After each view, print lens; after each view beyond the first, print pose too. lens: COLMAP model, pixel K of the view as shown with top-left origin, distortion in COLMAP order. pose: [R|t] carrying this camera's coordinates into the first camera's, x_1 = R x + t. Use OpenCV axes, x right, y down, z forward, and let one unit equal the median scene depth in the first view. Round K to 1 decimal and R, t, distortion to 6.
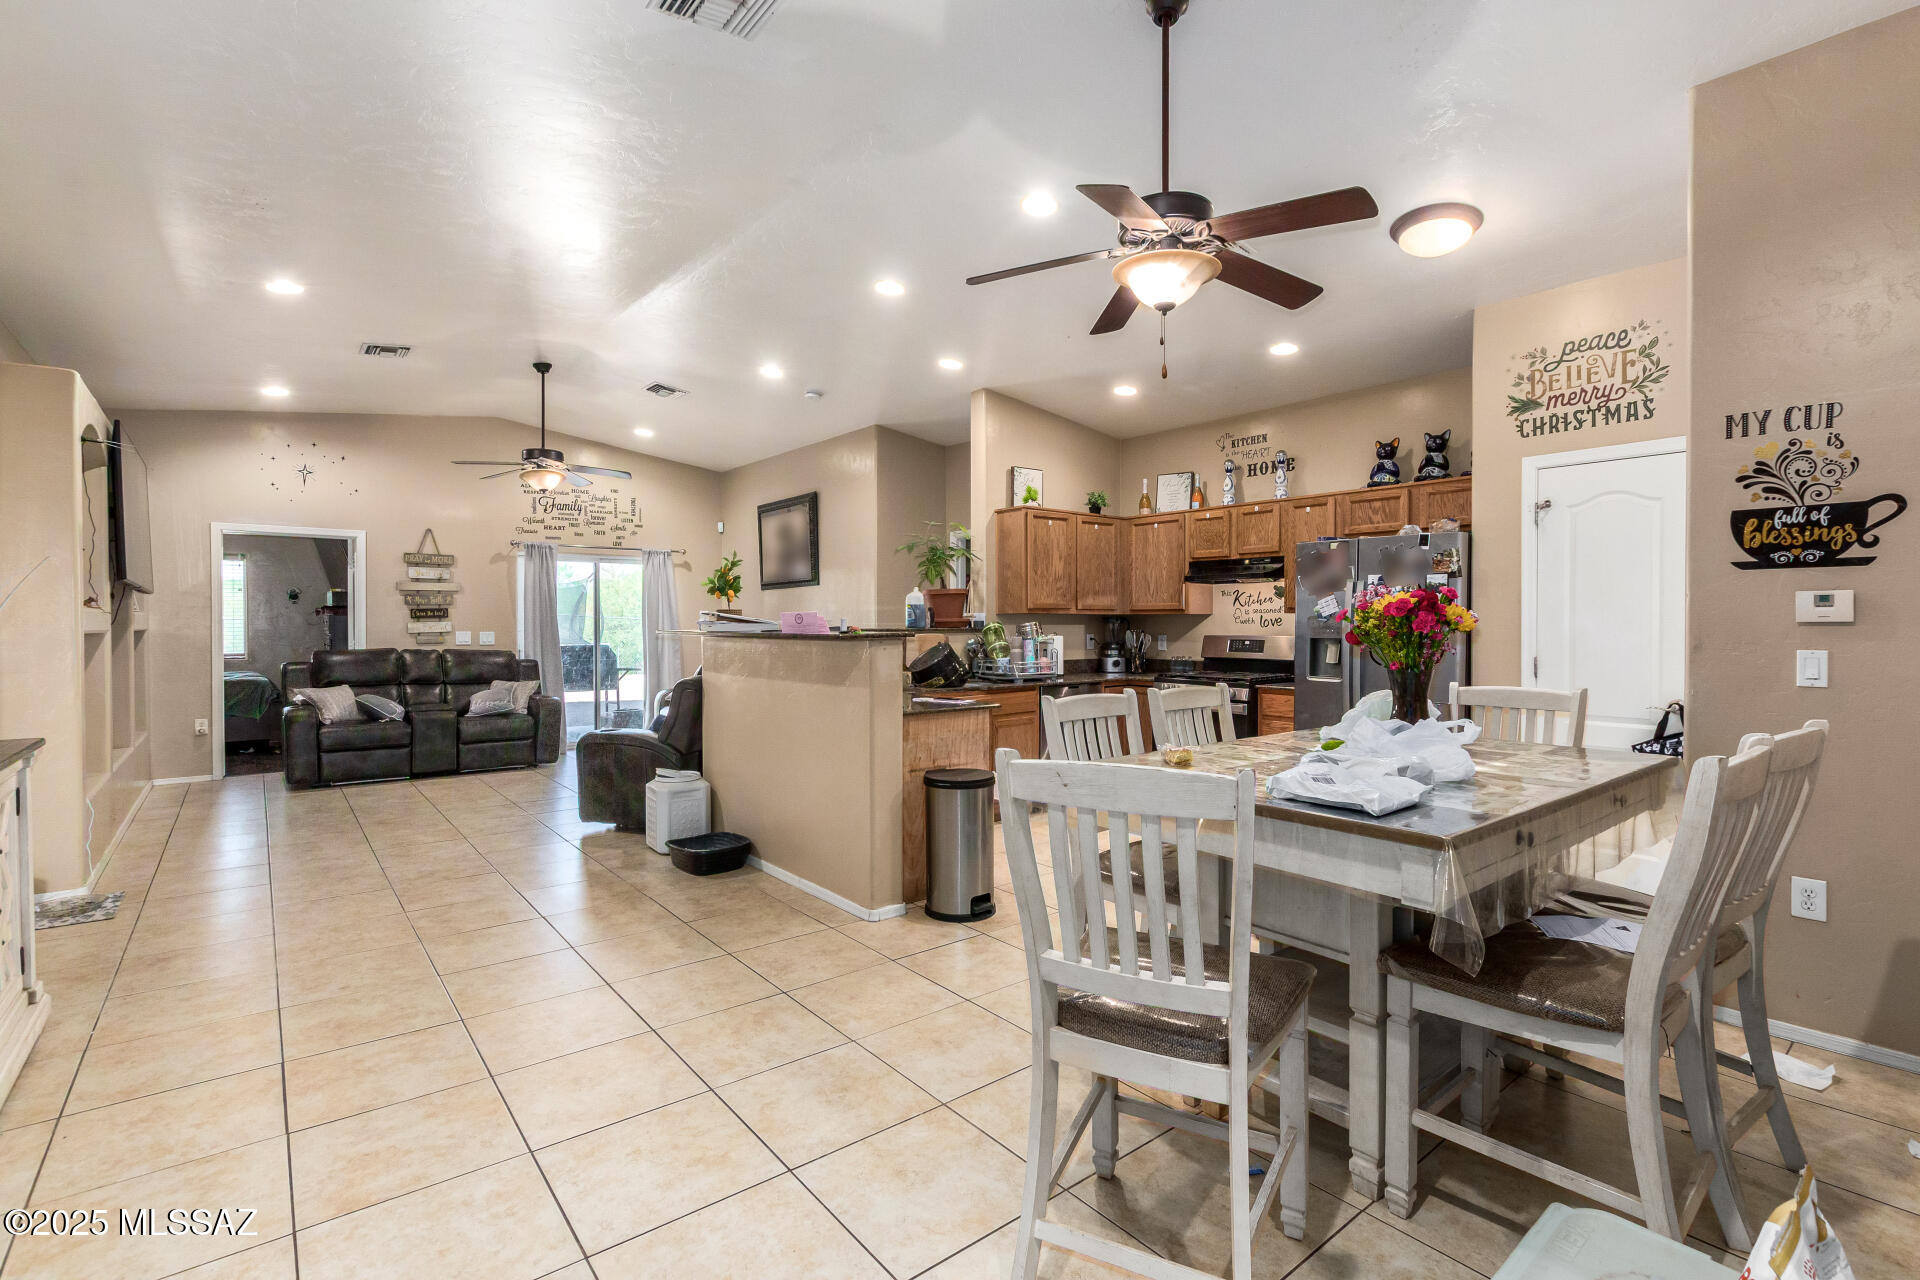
lens RADIAL K [[876.7, 0, 953.1], [0, 876.7, 623.0], [0, 0, 1]] dist [0.000926, -0.002667]
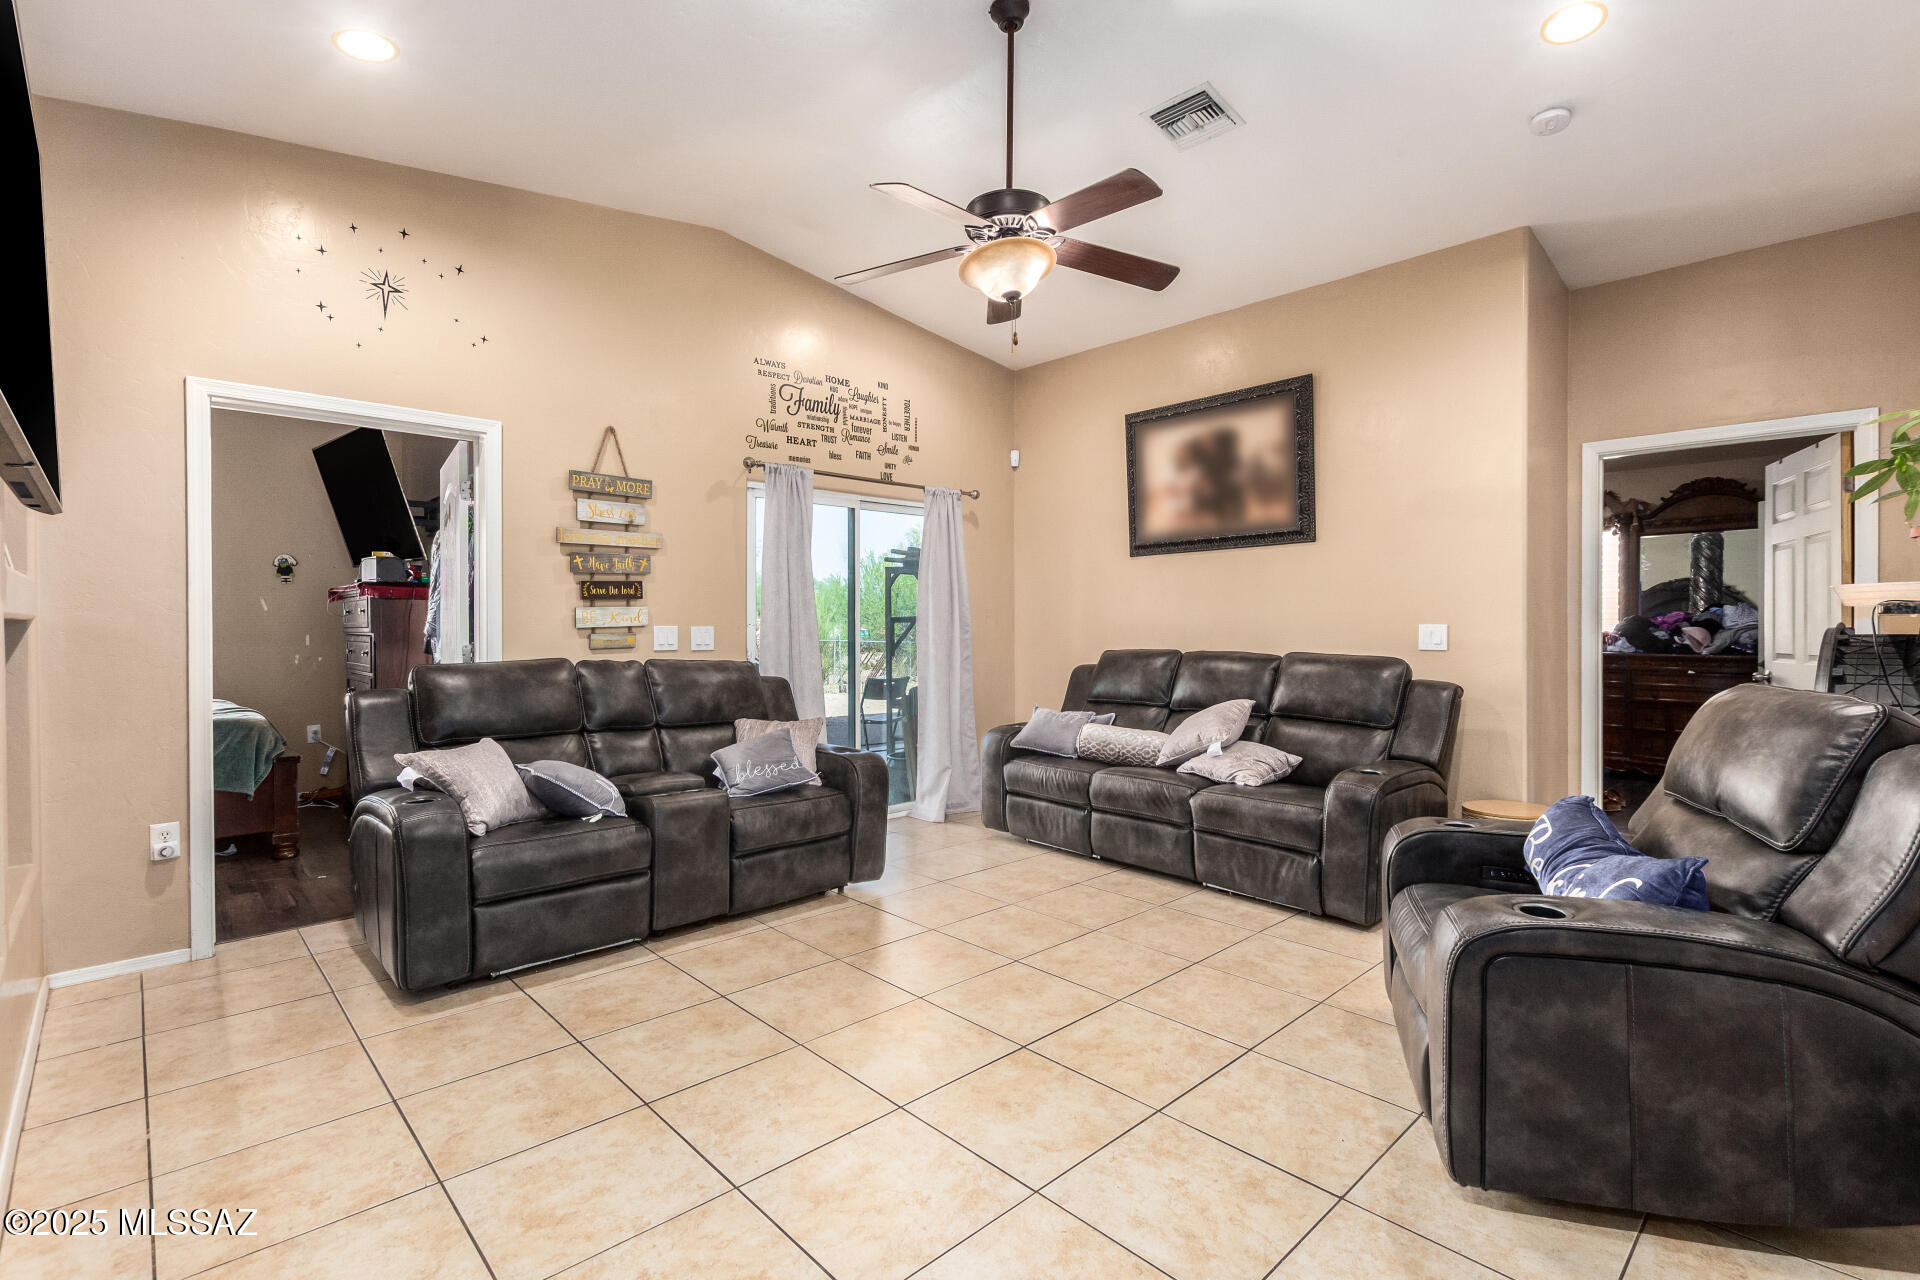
lens RADIAL K [[876.7, 0, 952.5], [0, 876.7, 633.8], [0, 0, 1]] dist [0.000926, -0.002667]
pose [[0.996786, -0.003372, 0.080042, -0.536018], [0.002453, 0.999930, 0.011574, 0.011216], [-0.080075, -0.011341, 0.996724, 0.571638]]
